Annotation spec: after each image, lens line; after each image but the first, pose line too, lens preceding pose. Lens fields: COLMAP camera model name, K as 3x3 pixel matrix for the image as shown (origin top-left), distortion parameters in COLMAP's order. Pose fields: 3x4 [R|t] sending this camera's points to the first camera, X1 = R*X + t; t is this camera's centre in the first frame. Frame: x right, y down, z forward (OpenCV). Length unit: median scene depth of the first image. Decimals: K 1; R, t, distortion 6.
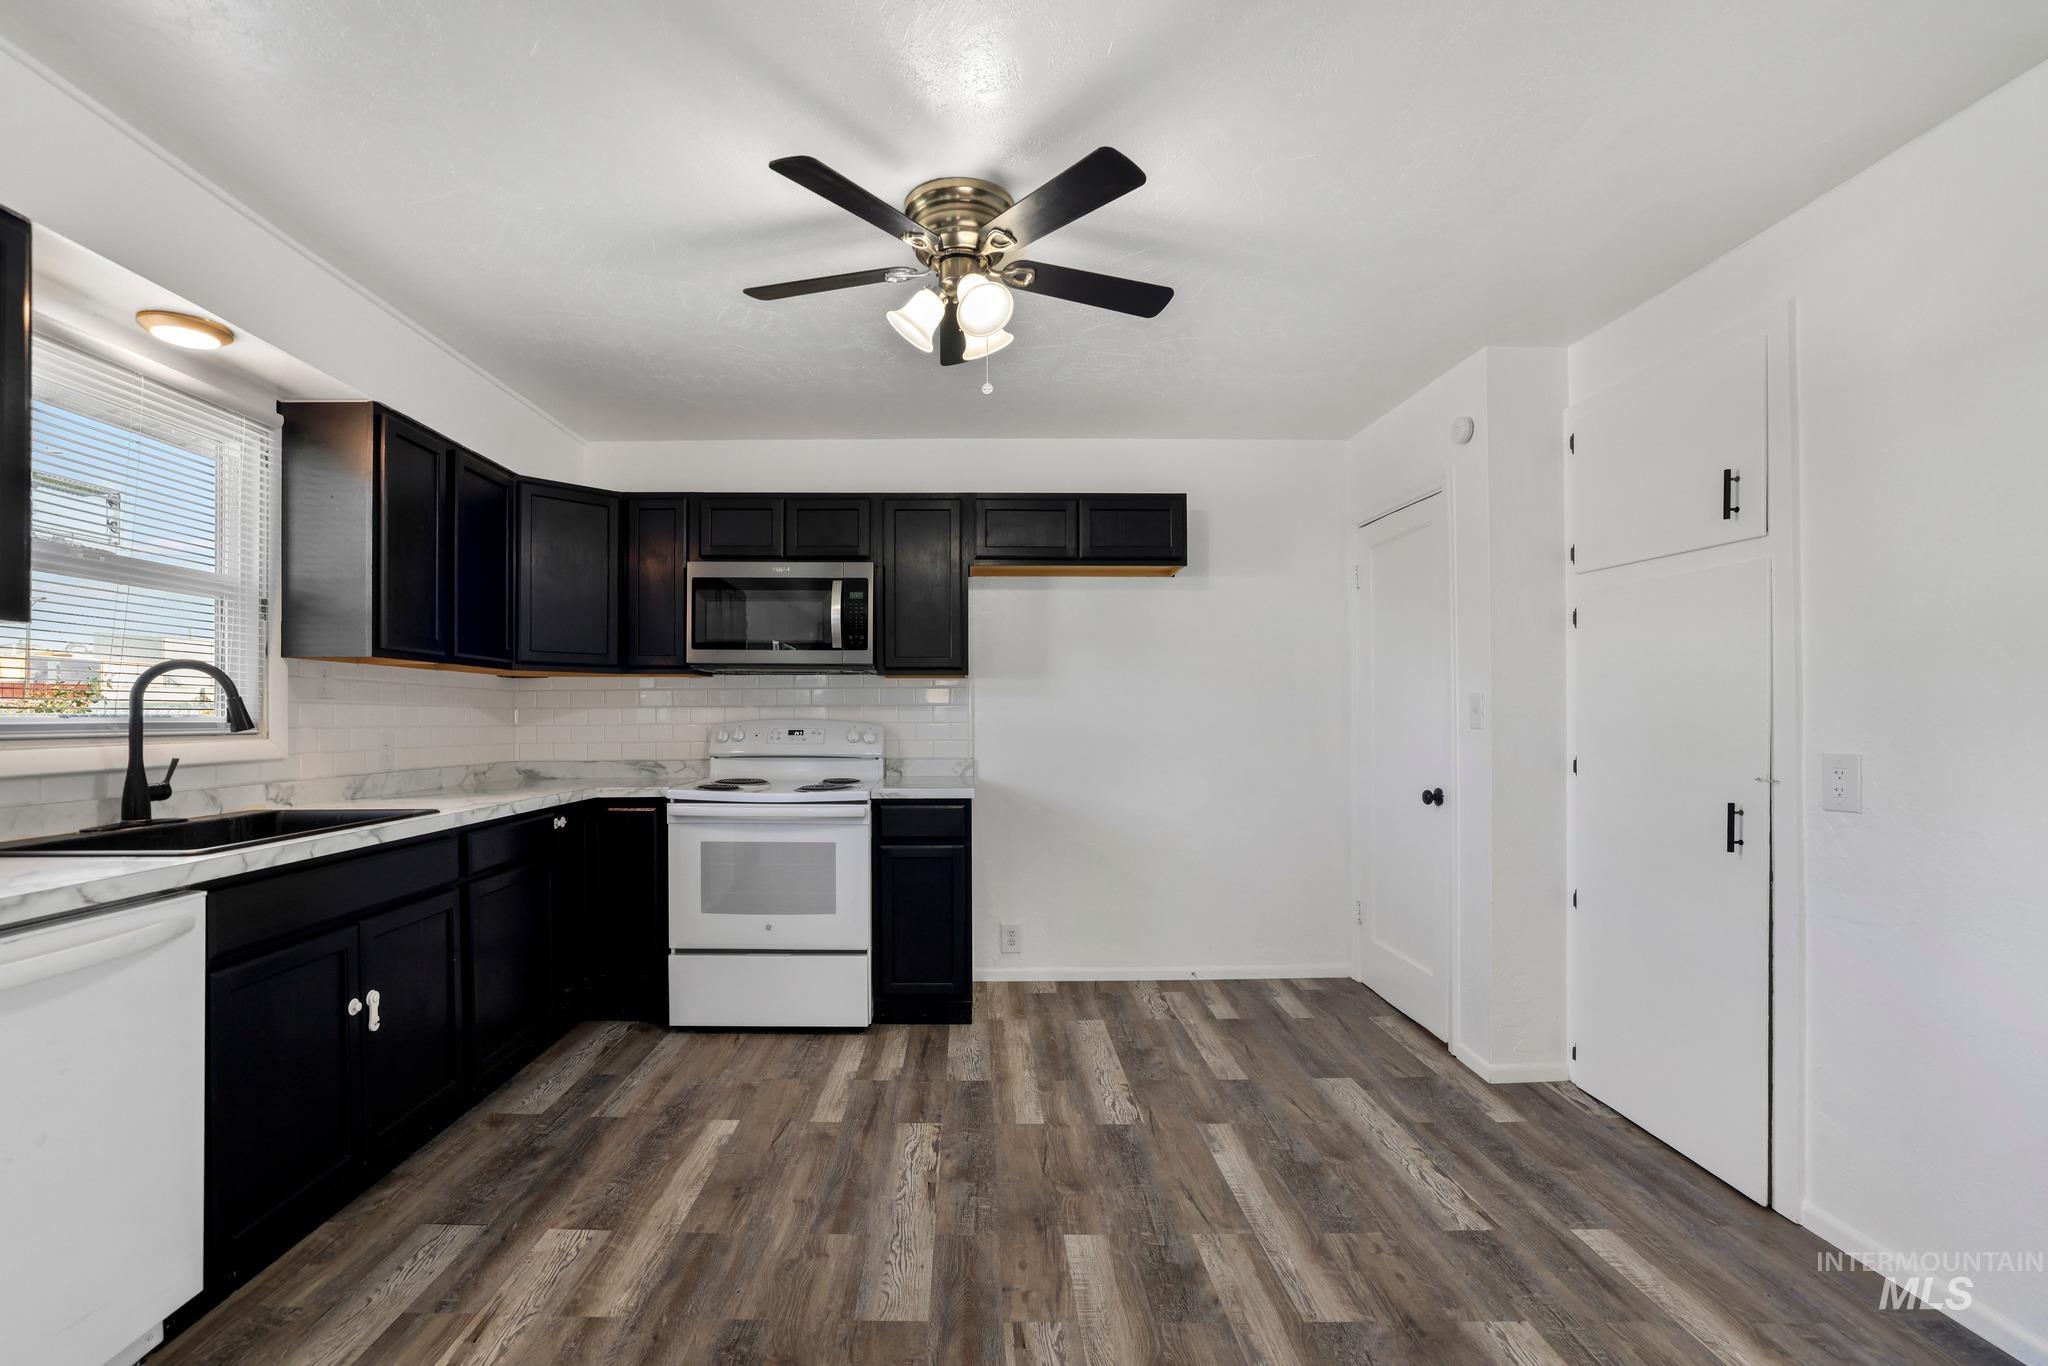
lens RADIAL K [[910.0, 0, 961.8], [0, 910.0, 715.9], [0, 0, 1]] dist [-0.035544, 0.011114]
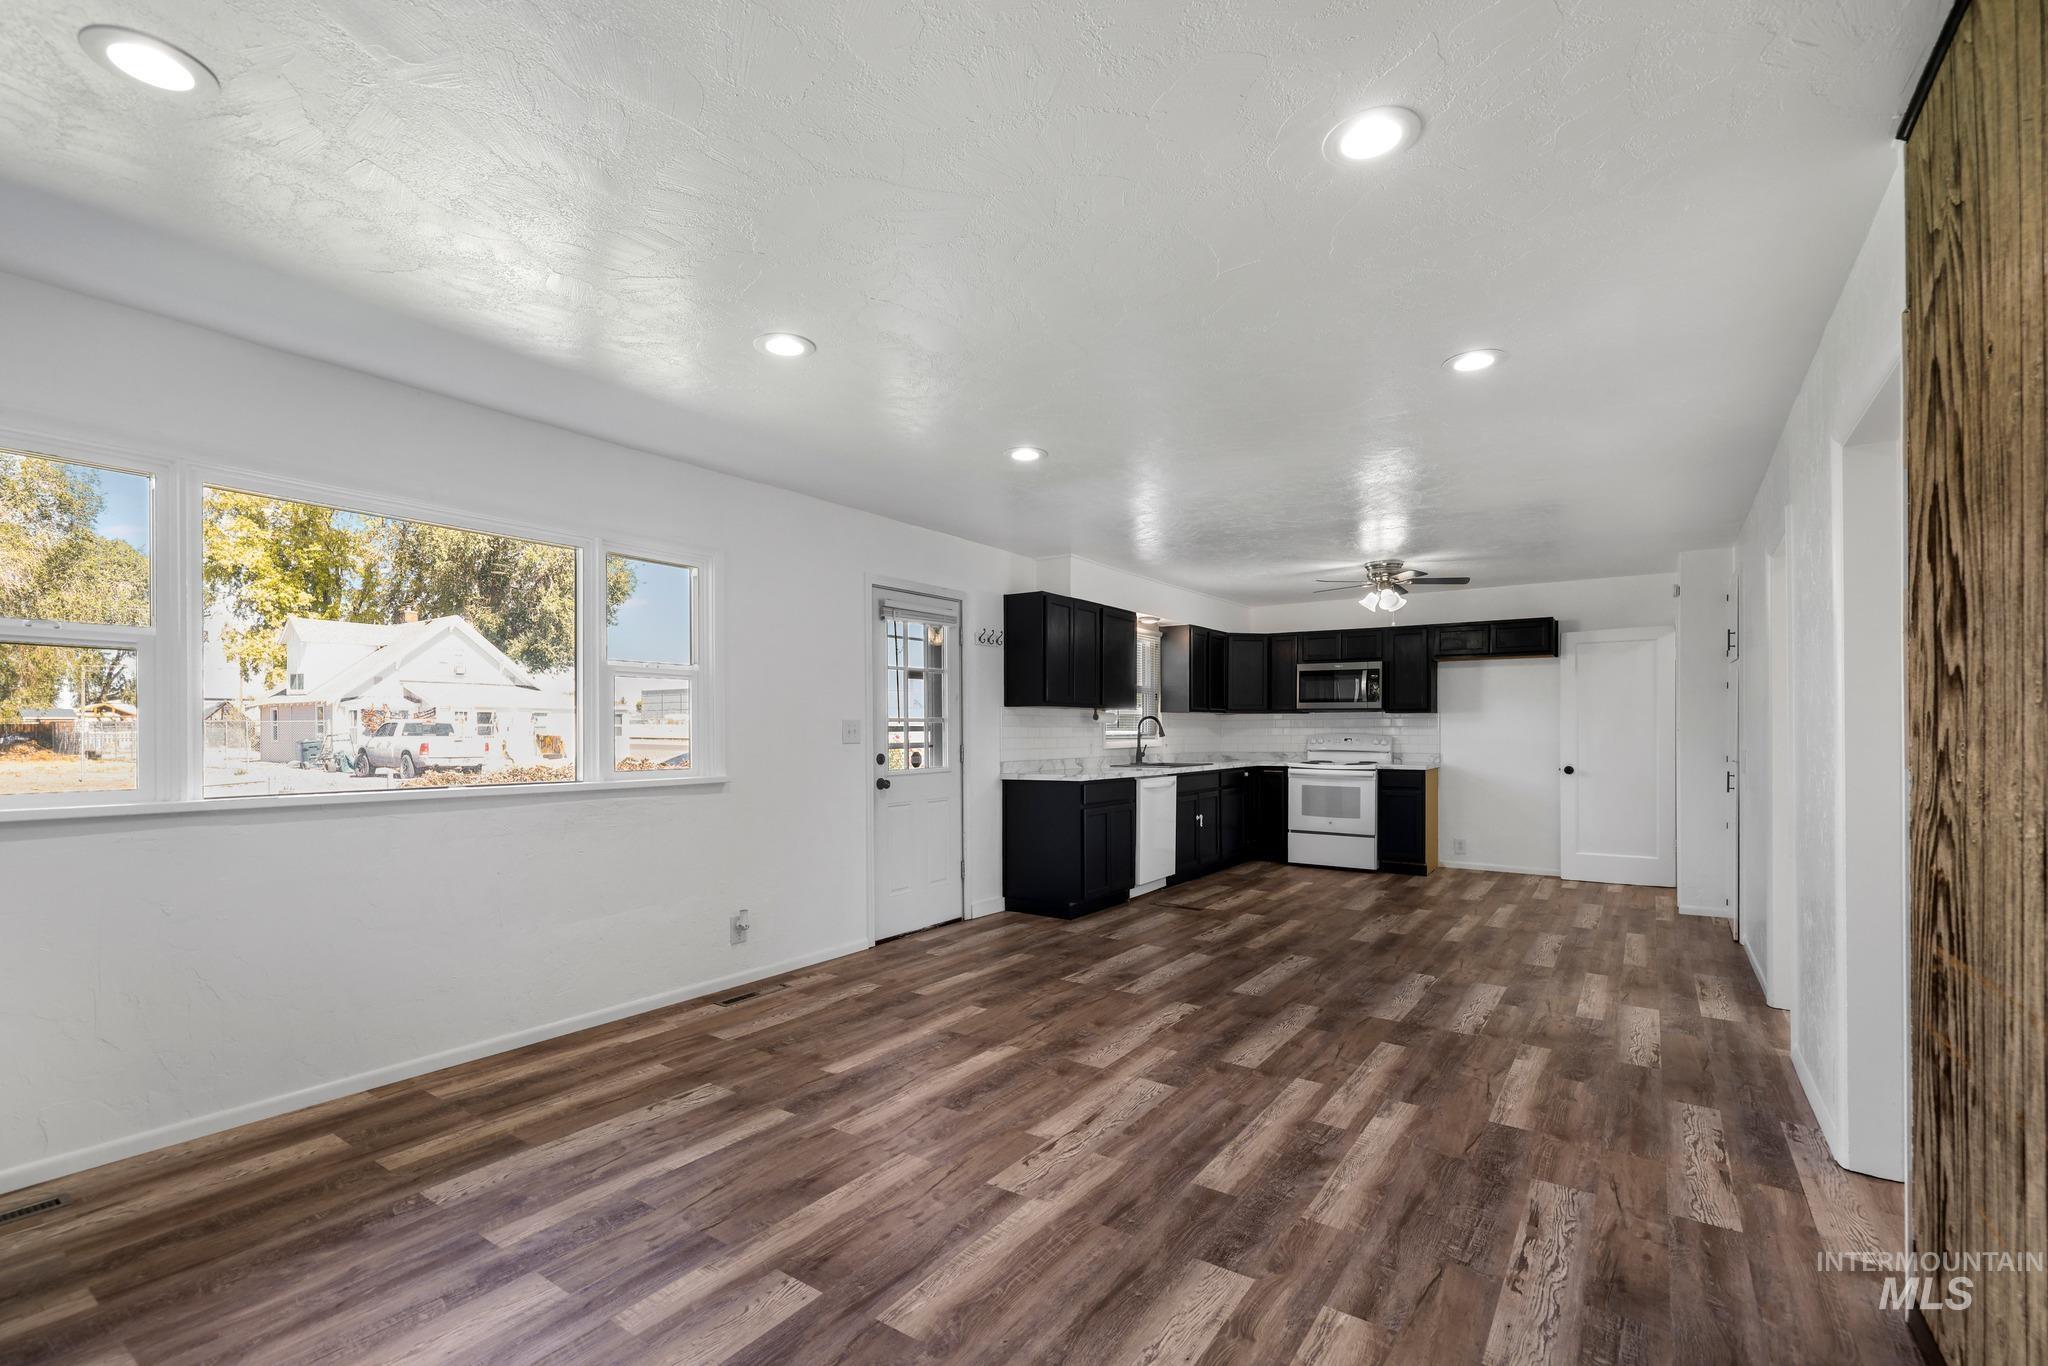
lens RADIAL K [[910.0, 0, 1021.1], [0, 910.0, 713.4], [0, 0, 1]] dist [-0.035544, 0.011114]
pose [[0.828196, -0.007560, -0.560387, 0.455150], [-0.000166, 0.999906, -0.013735, -0.016254], [0.560438, 0.011468, 0.828117, -1.448380]]
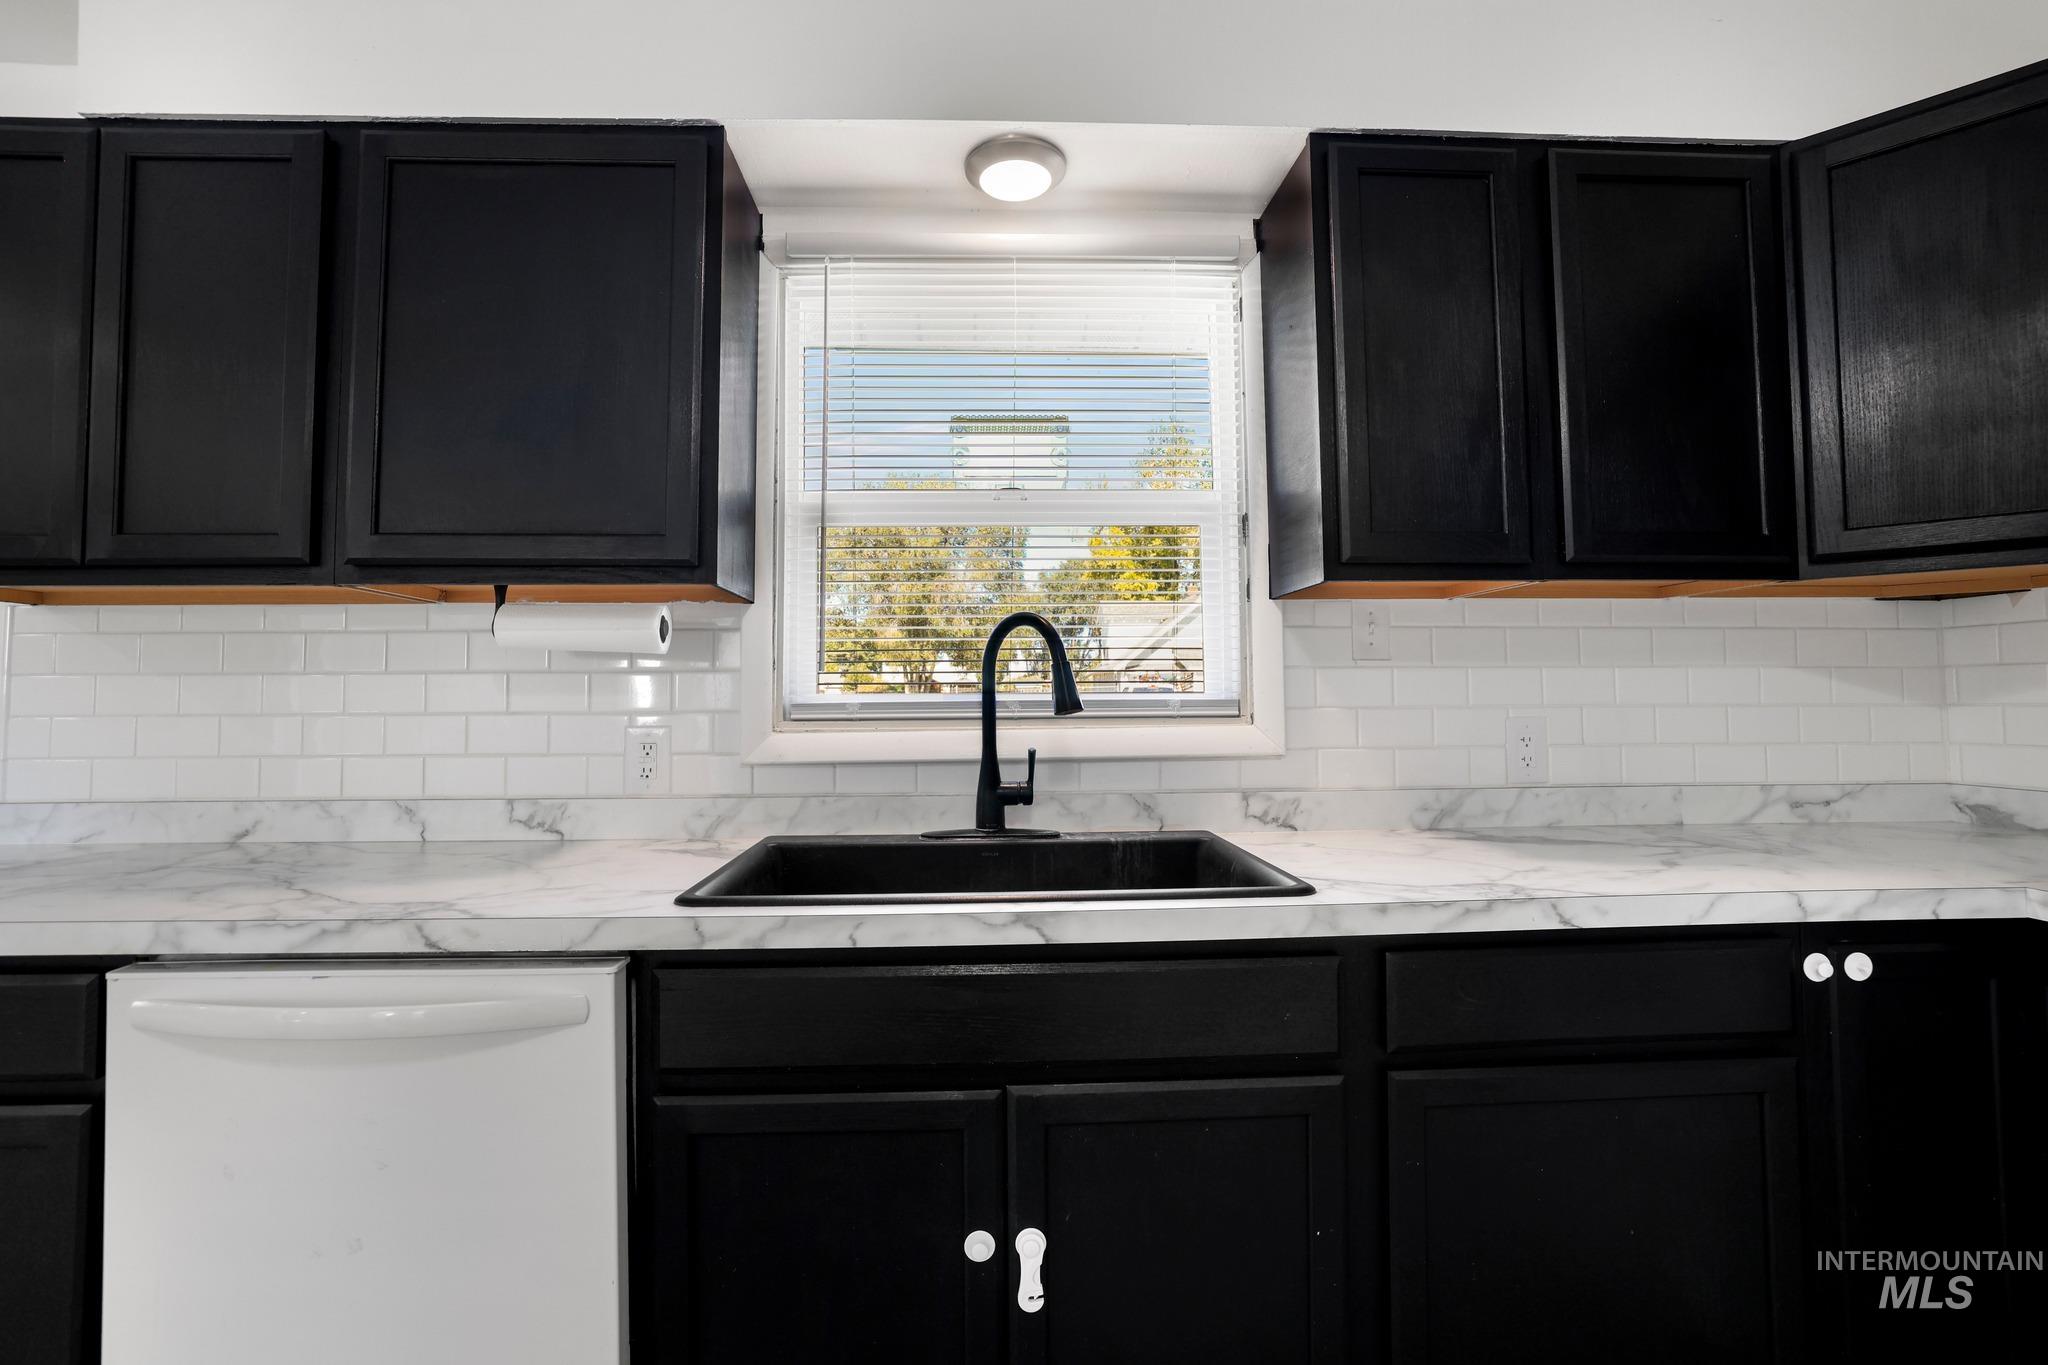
lens RADIAL K [[910.0, 0, 1024.9], [0, 910.0, 656.0], [0, 0, 1]] dist [-0.035544, 0.011114]
pose [[0.052325, -0.044023, -0.997659, -0.087336], [0.010986, 0.998993, -0.043505, 0.001801], [0.998570, -0.008684, 0.052756, 0.638199]]
